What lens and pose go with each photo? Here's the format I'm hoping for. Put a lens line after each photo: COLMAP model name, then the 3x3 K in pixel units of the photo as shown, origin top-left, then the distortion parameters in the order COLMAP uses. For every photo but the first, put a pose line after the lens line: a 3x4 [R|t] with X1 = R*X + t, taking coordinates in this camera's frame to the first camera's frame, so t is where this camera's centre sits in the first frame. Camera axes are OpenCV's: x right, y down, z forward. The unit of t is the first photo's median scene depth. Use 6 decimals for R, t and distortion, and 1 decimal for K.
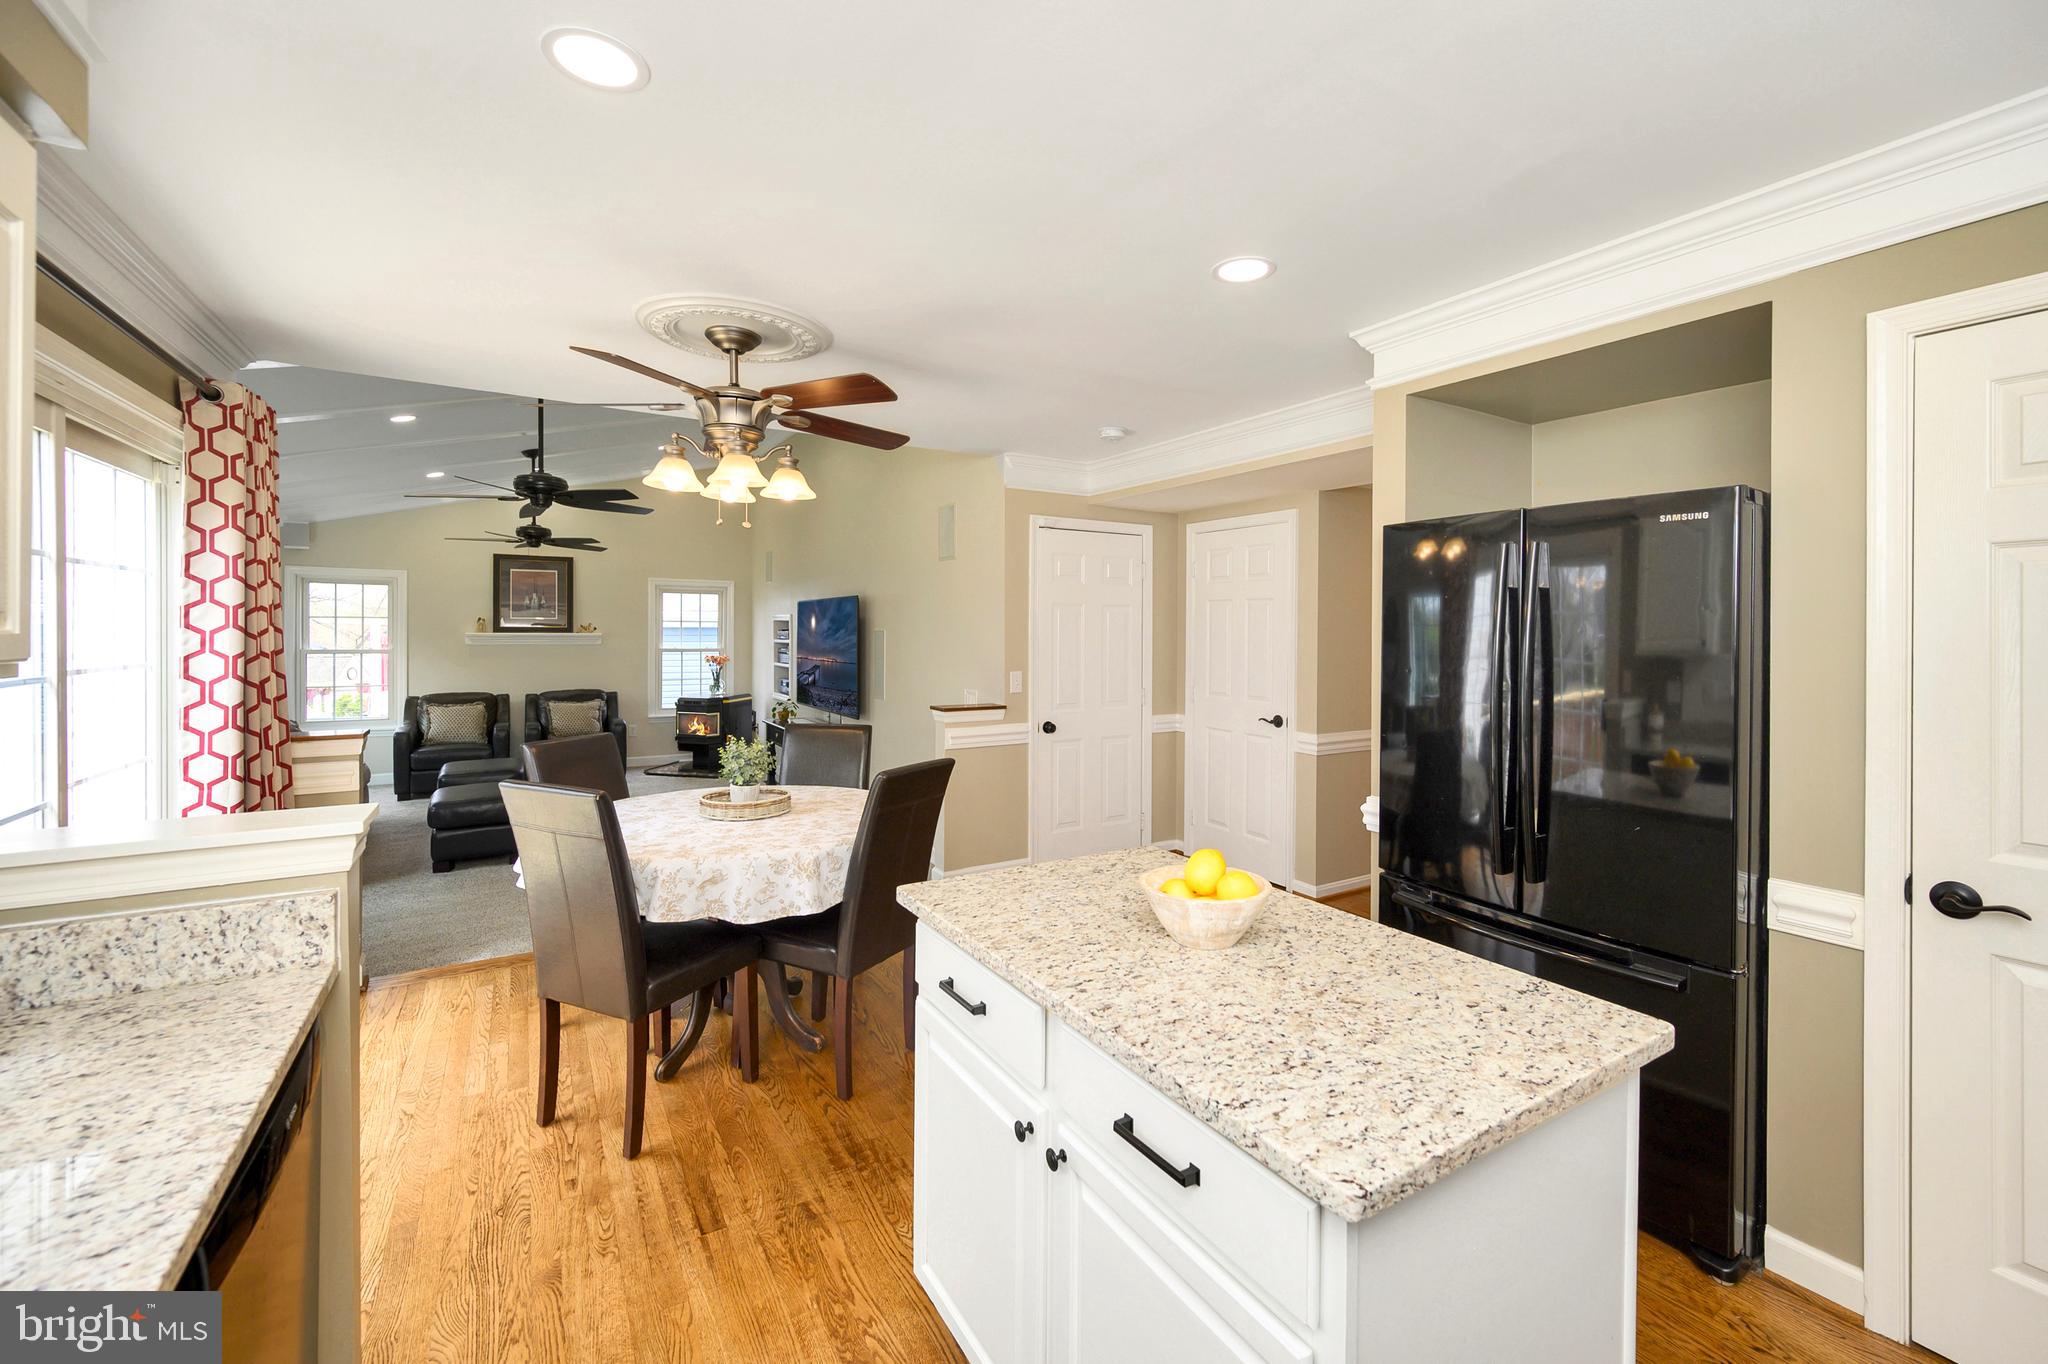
lens RADIAL K [[859.9, 0, 1051.4], [0, 859.9, 642.8], [0, 0, 1]] dist [-0.000357, -0.001040]
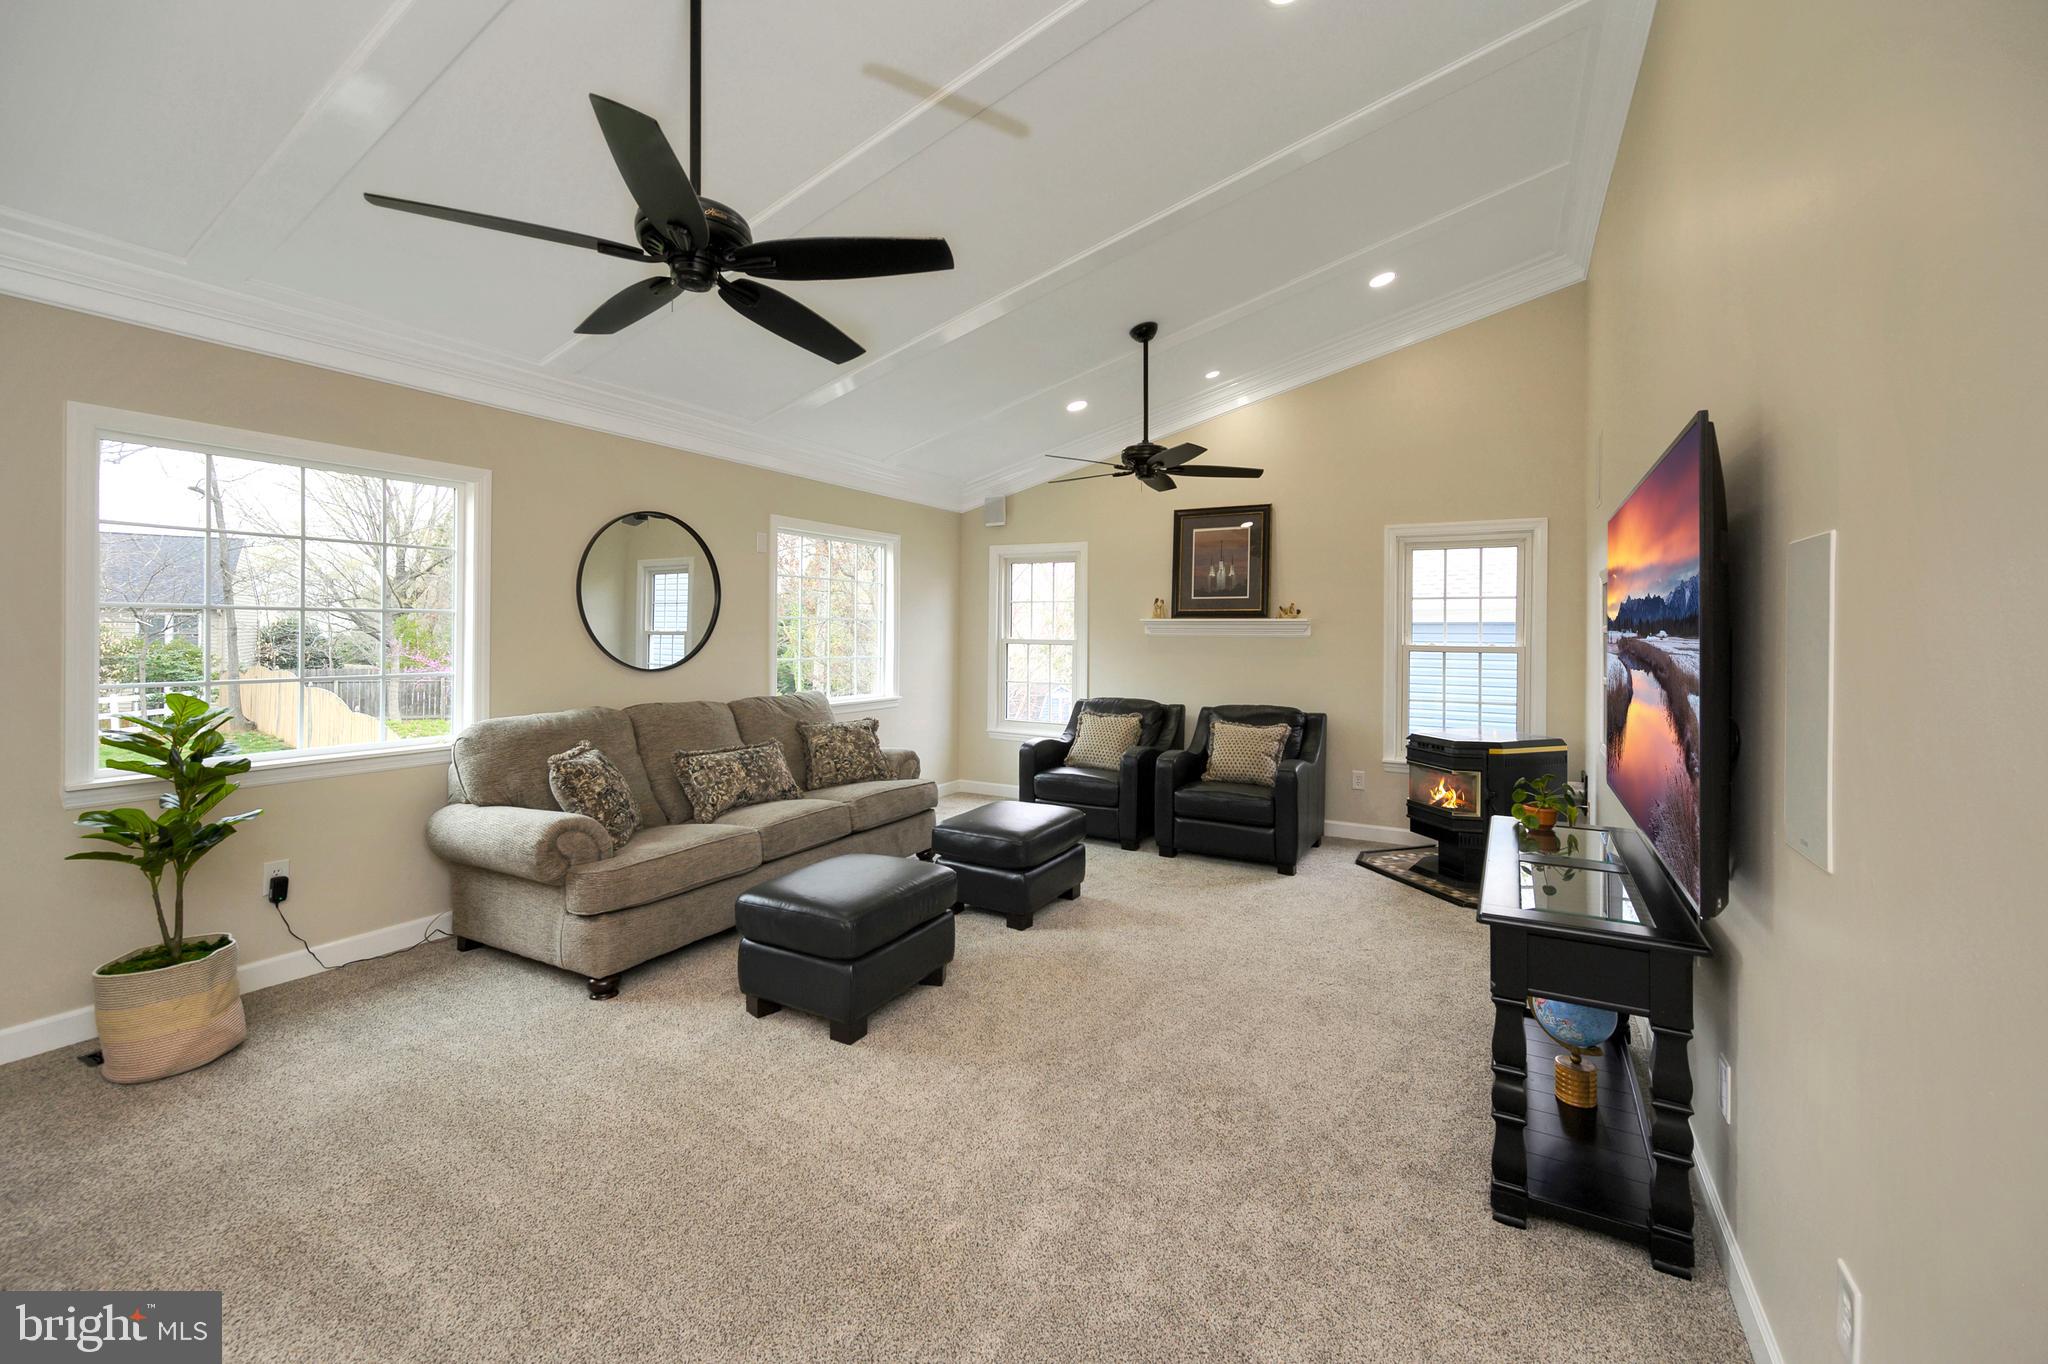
lens RADIAL K [[859.9, 0, 1006.1], [0, 859.9, 631.6], [0, 0, 1]] dist [-0.000357, -0.001040]
pose [[0.472206, -0.001558, -0.881487, -0.078280], [-0.019957, 0.999723, -0.012458, 0.011308], [0.881262, 0.023474, 0.472044, 0.555923]]
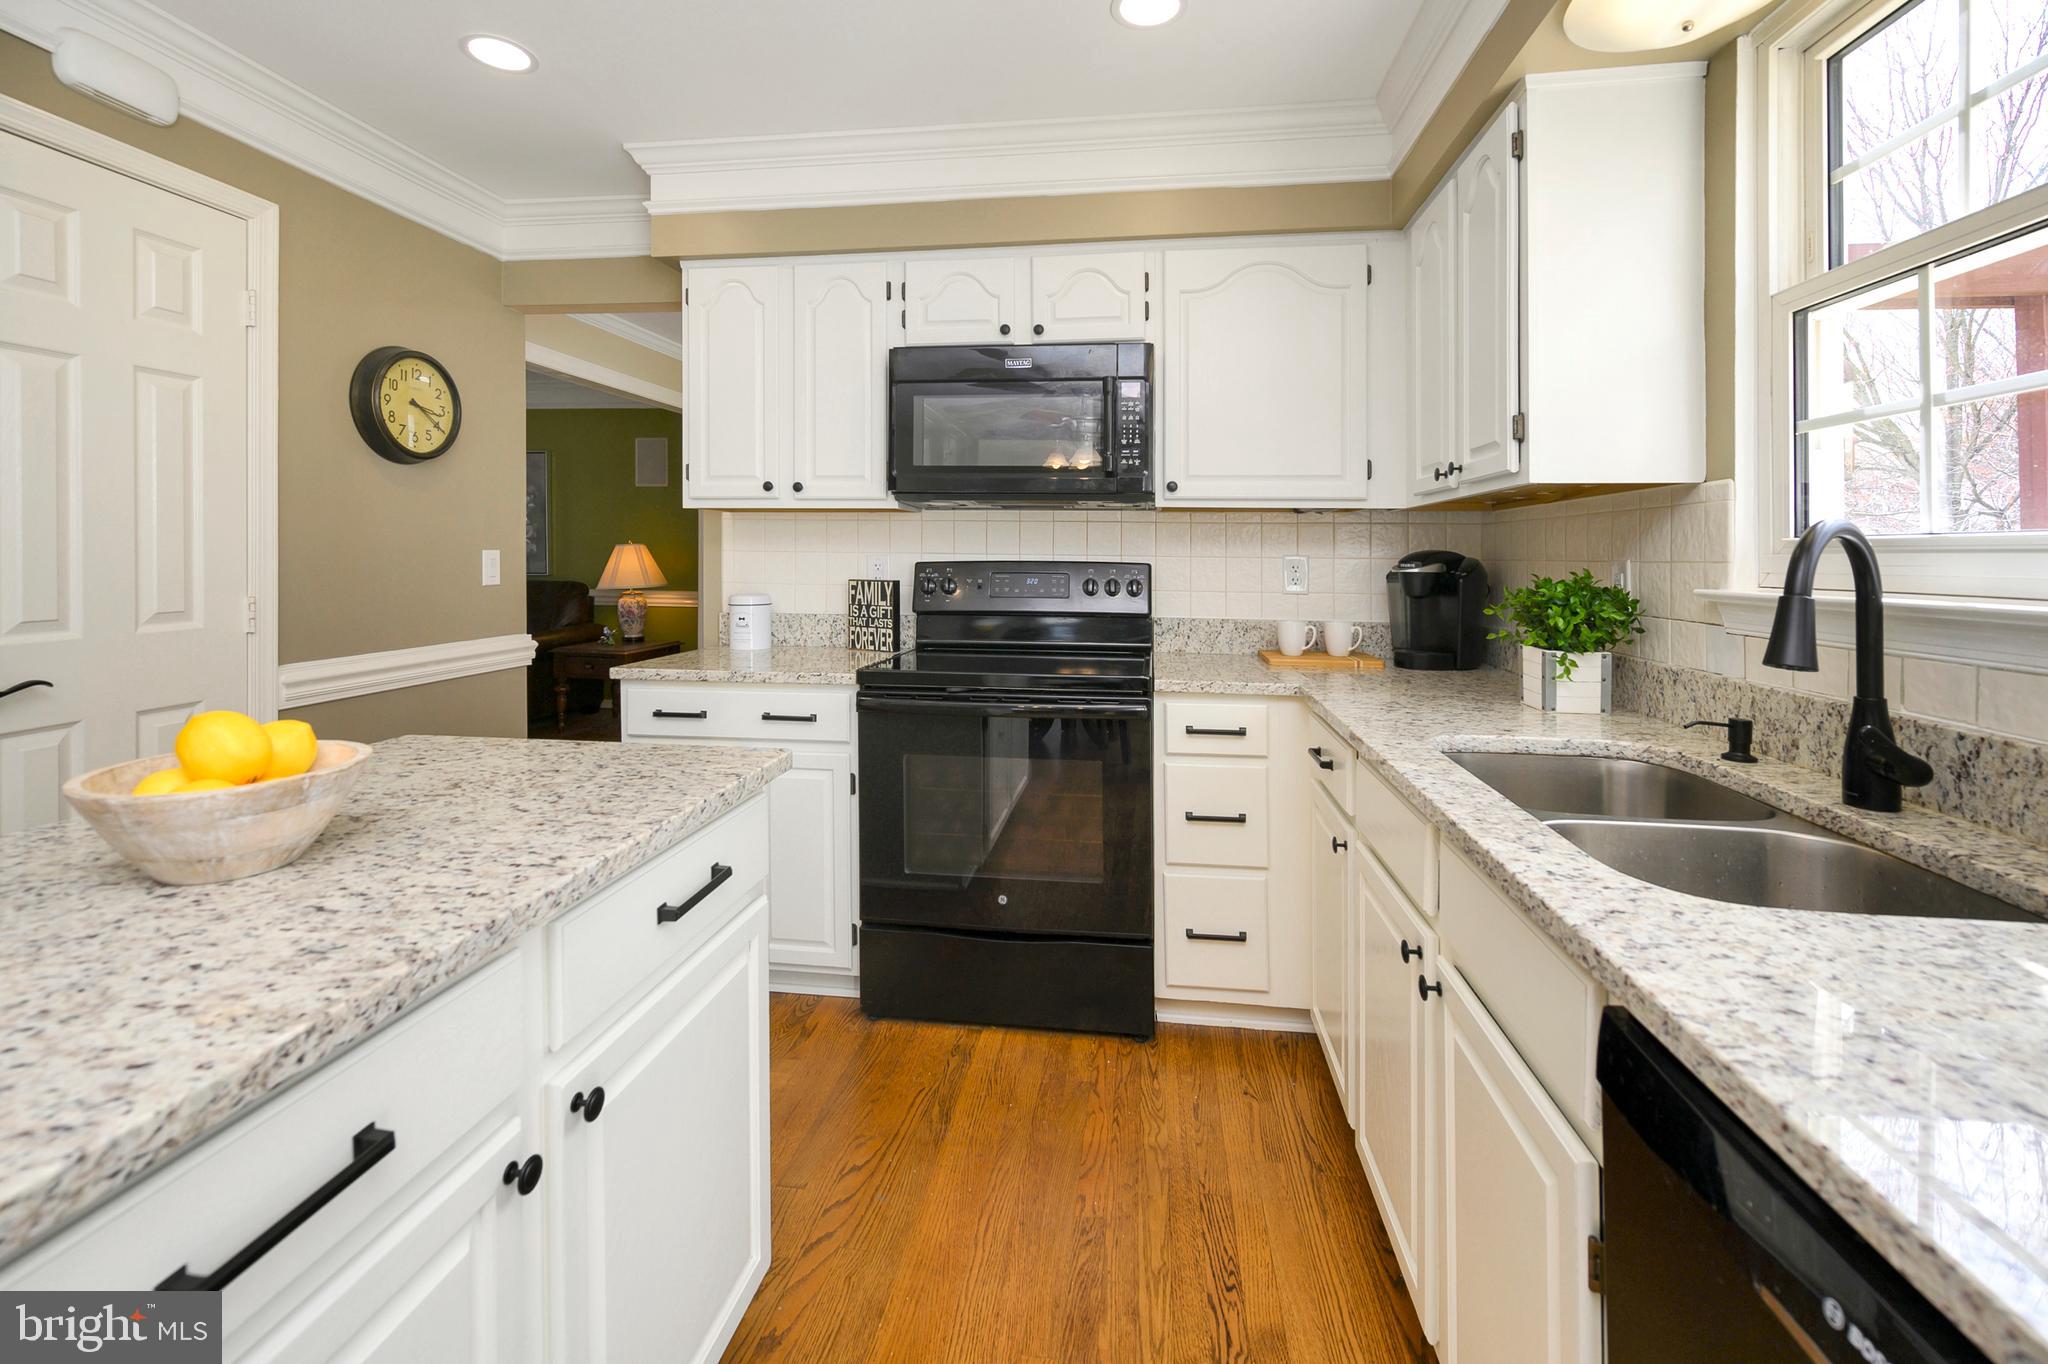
lens RADIAL K [[859.9, 0, 1038.6], [0, 859.9, 560.1], [0, 0, 1]] dist [-0.000357, -0.001040]
pose [[-0.781974, -0.022568, 0.622902, -0.103056], [-0.007158, 0.999604, 0.027229, 0.023110], [-0.623270, 0.016834, -0.781826, 0.197294]]
